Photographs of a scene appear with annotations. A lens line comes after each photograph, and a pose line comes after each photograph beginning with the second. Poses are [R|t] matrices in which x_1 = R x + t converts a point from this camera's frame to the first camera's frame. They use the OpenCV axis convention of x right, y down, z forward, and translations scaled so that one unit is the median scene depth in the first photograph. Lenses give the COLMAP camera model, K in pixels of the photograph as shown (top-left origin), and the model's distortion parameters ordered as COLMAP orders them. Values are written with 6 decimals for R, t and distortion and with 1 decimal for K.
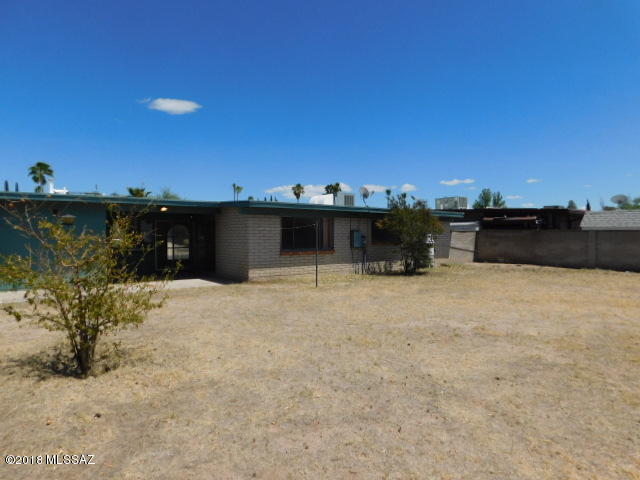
lens RADIAL K [[428.6, 0, 320.0], [0, 428.6, 240.0], [0, 0, 1]] dist [-0.020393, -0.000719]
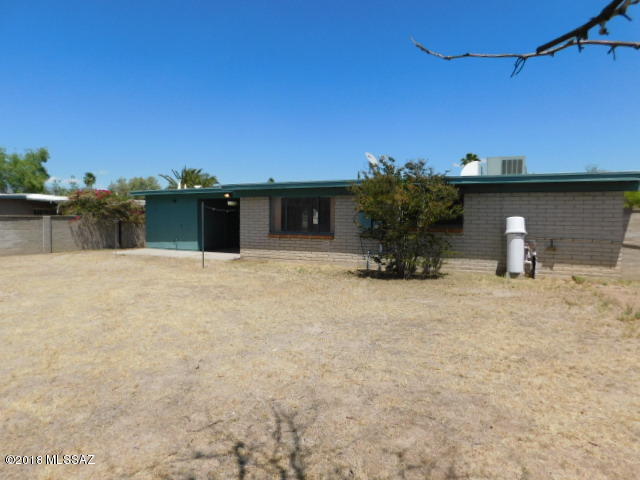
lens RADIAL K [[428.6, 0, 320.0], [0, 428.6, 240.0], [0, 0, 1]] dist [-0.020393, -0.000719]
pose [[0.429862, 0.054685, -0.901237, 0.808850], [-0.016559, 0.998474, 0.052687, -0.011409], [0.902743, -0.007724, 0.430111, 0.655208]]
